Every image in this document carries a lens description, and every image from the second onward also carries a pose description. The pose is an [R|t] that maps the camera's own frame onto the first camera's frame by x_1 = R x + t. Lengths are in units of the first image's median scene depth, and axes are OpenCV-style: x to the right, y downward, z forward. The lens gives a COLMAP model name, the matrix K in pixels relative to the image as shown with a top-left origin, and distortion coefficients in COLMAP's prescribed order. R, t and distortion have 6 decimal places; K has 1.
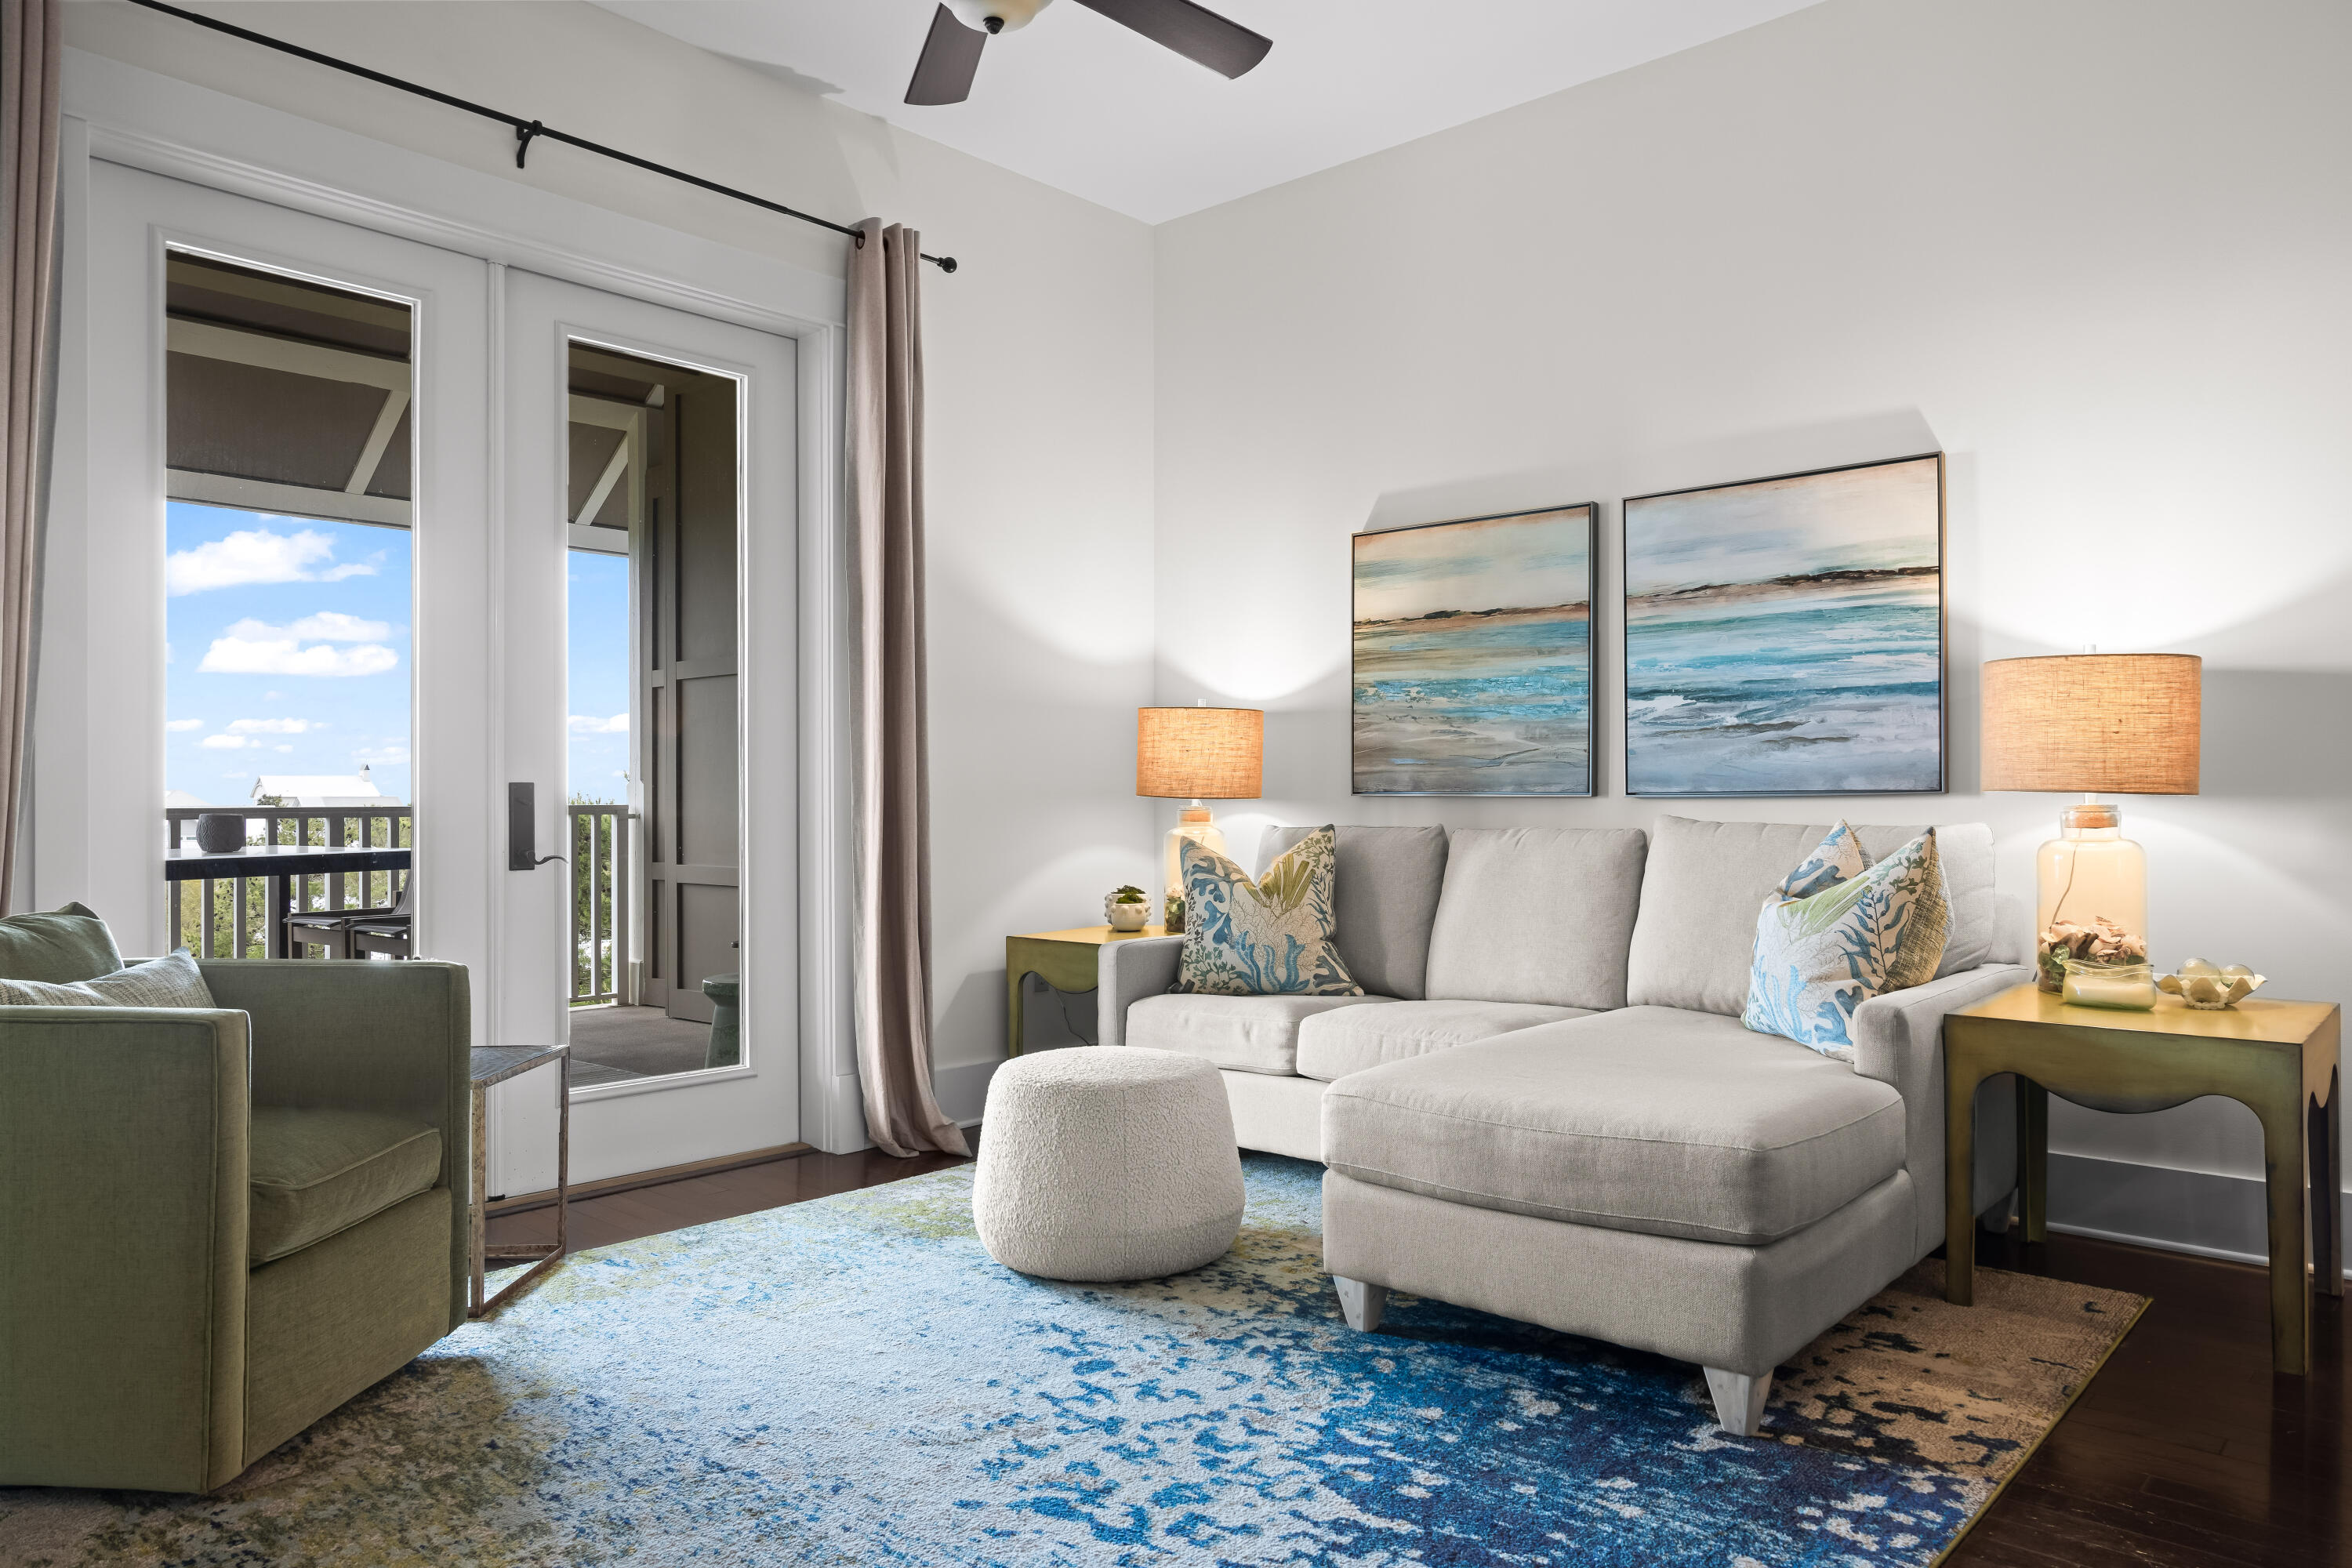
lens RADIAL K [[1565.2, 0, 1179.3], [0, 1565.2, 791.8], [0, 0, 1]] dist [-0.003800, 0.004272]
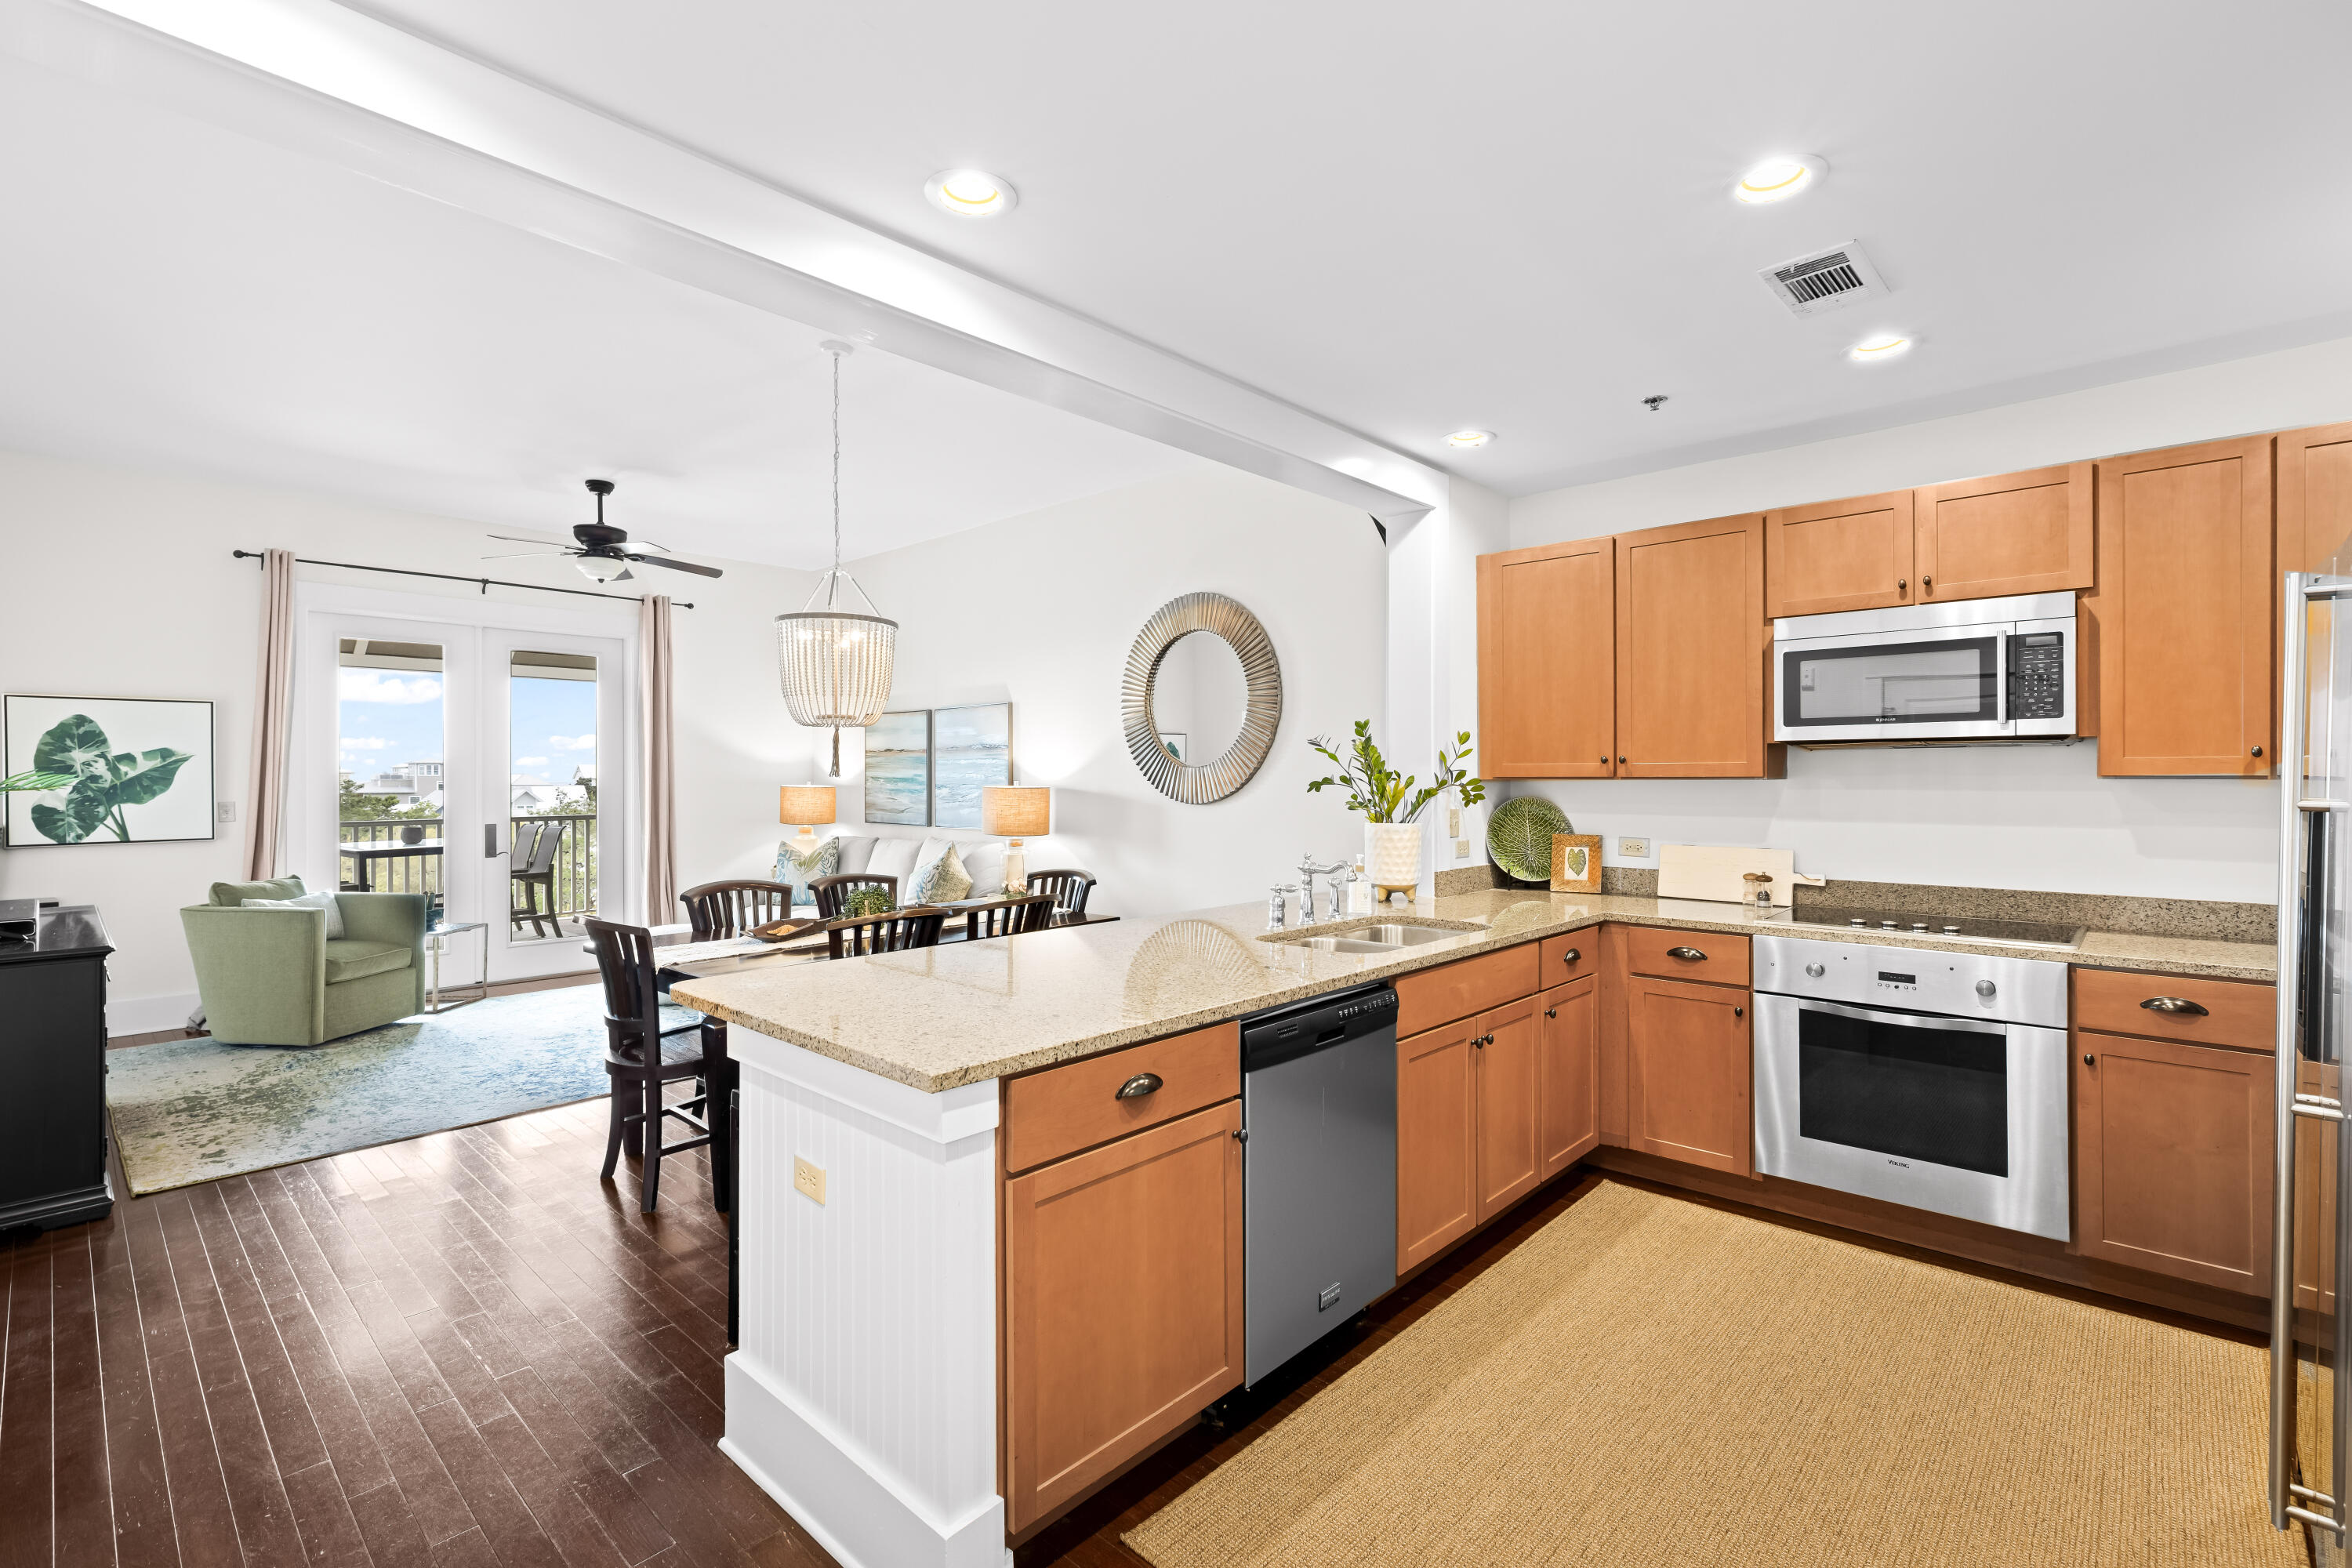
lens RADIAL K [[1049.7, 0, 1179.3], [0, 1049.7, 774.3], [0, 0, 1]] dist [0.004045, 0.000990]
pose [[0.999865, -0.000351, -0.016430, 0.968596], [0.000361, 1.000000, 0.000600, -0.114278], [0.016430, -0.000605, 0.999865, -0.942925]]
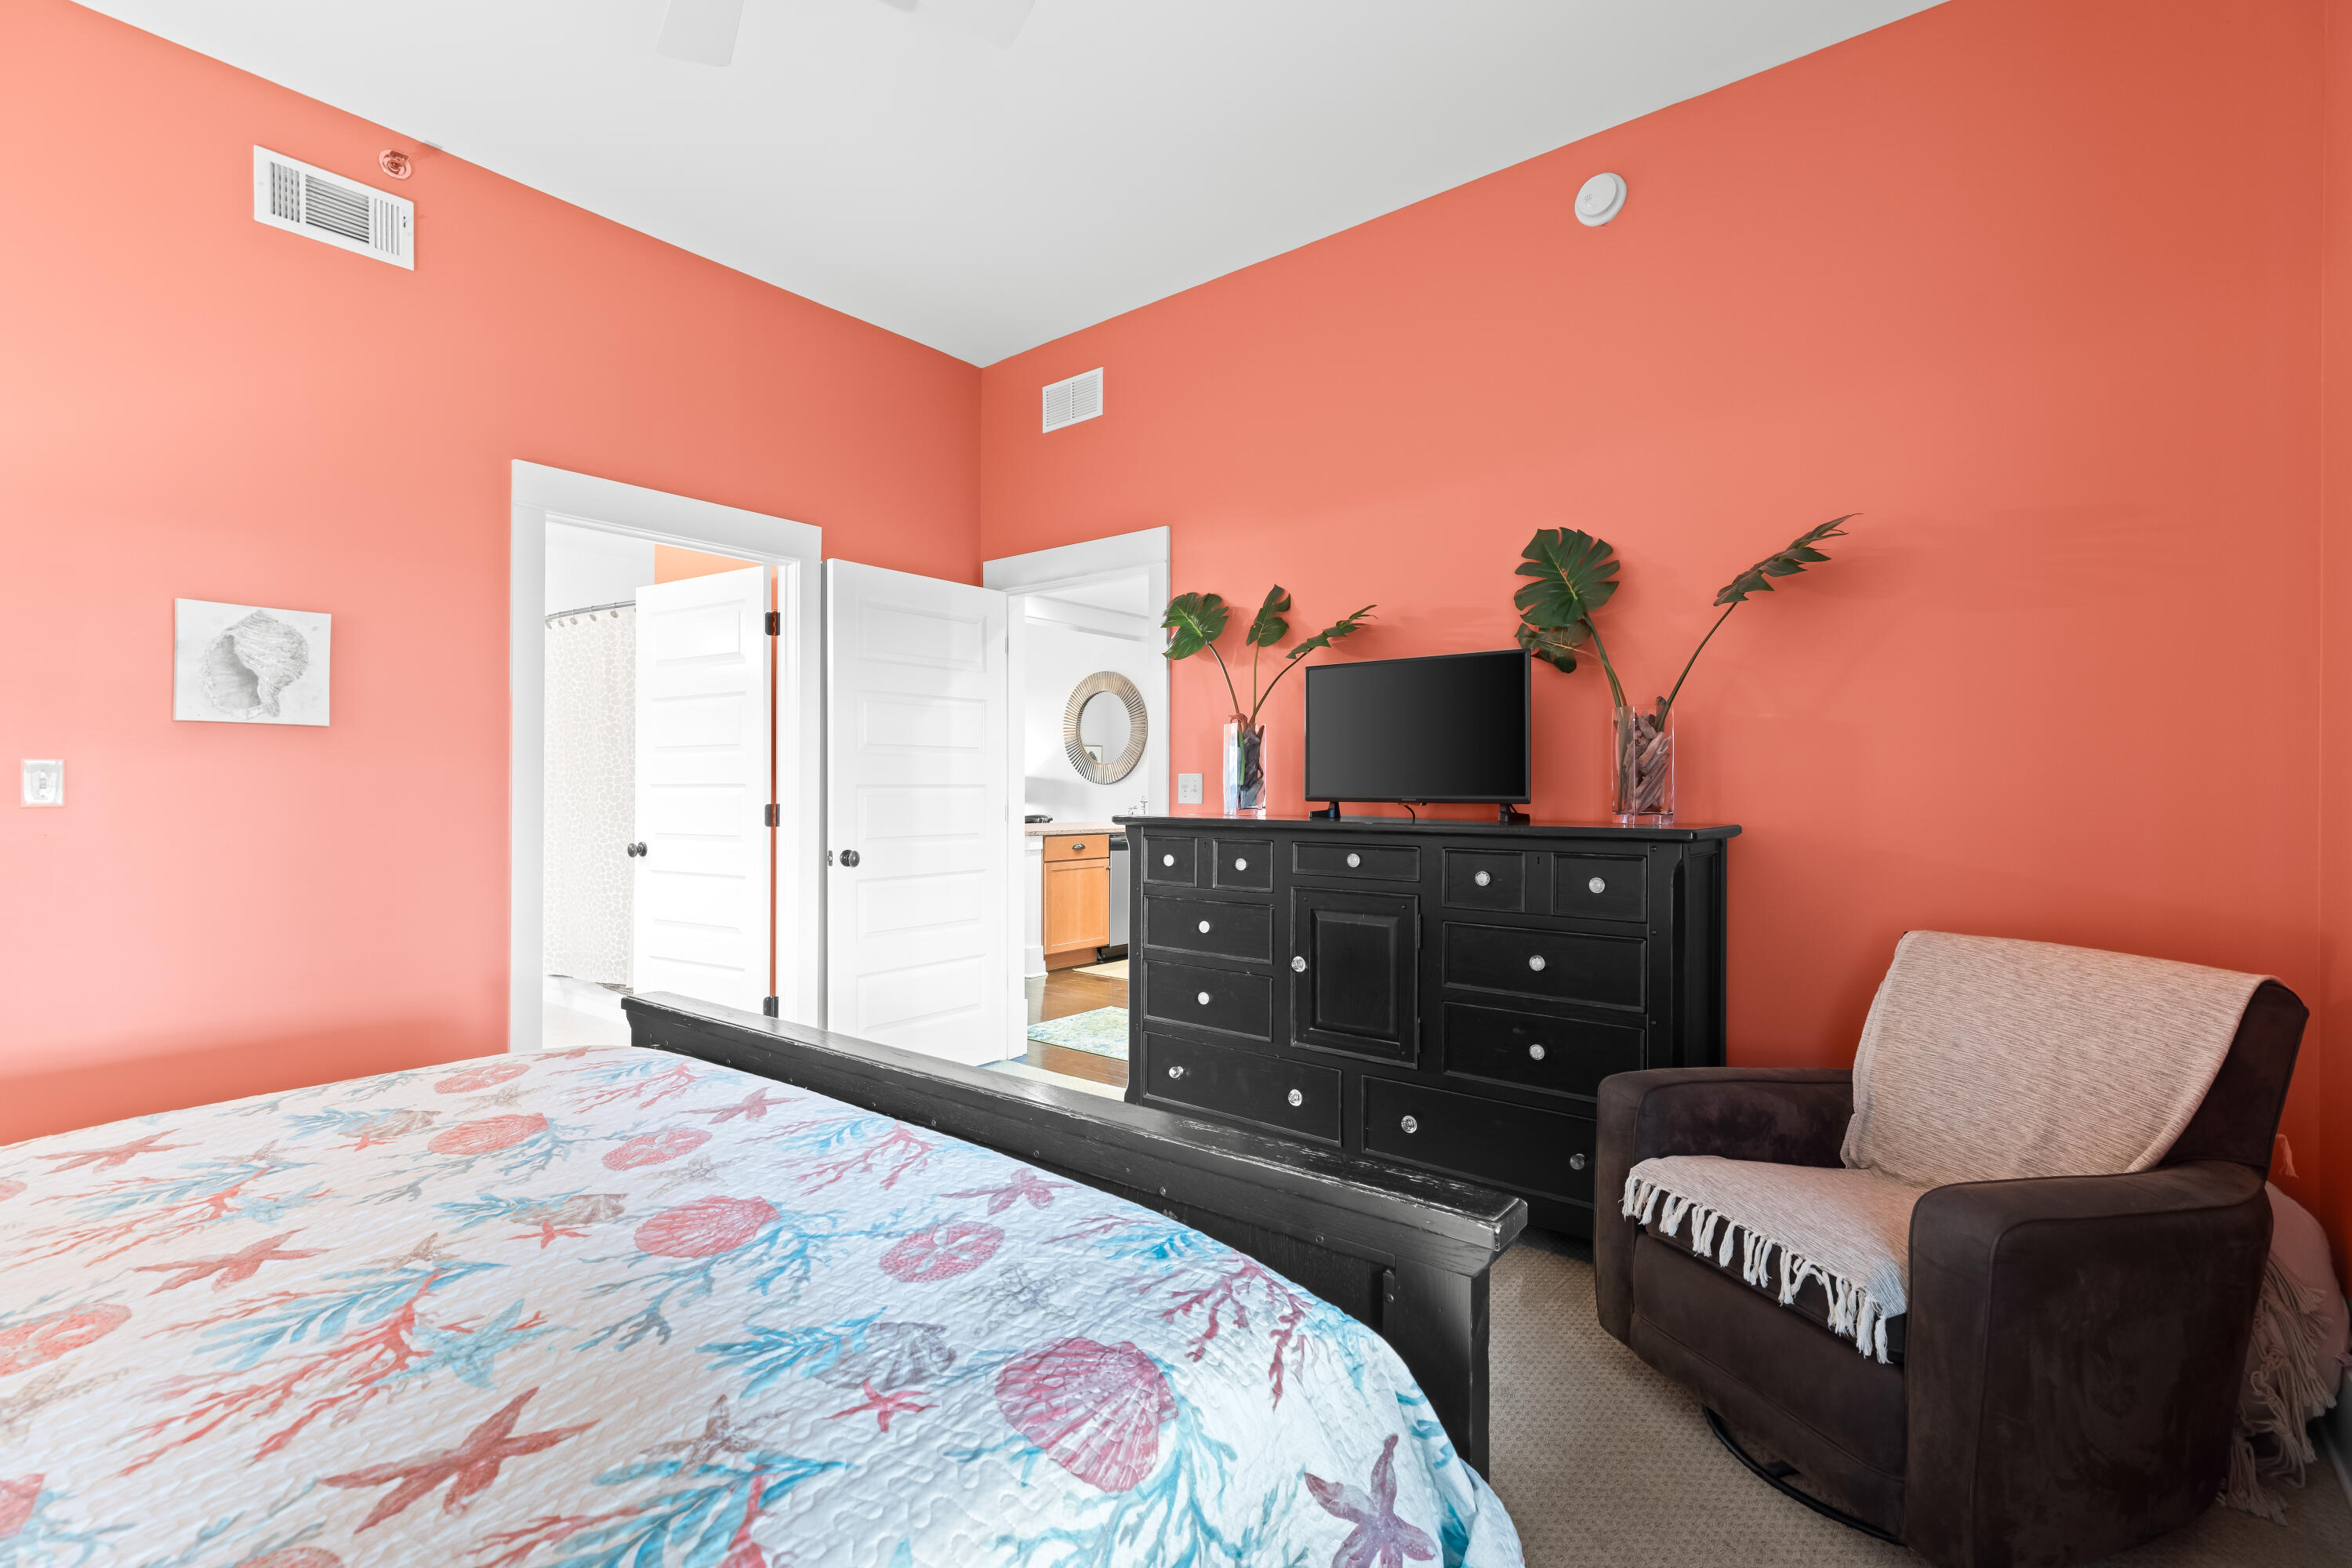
lens RADIAL K [[1046.8, 0, 1175.3], [0, 1046.8, 774.5], [0, 0, 1]] dist [0.002803, 0.000226]
pose [[0.998596, 0.005450, 0.052700, 1.020861], [-0.004938, 0.999939, -0.009835, -0.060161], [-0.052750, 0.009561, 0.998562, -2.515668]]
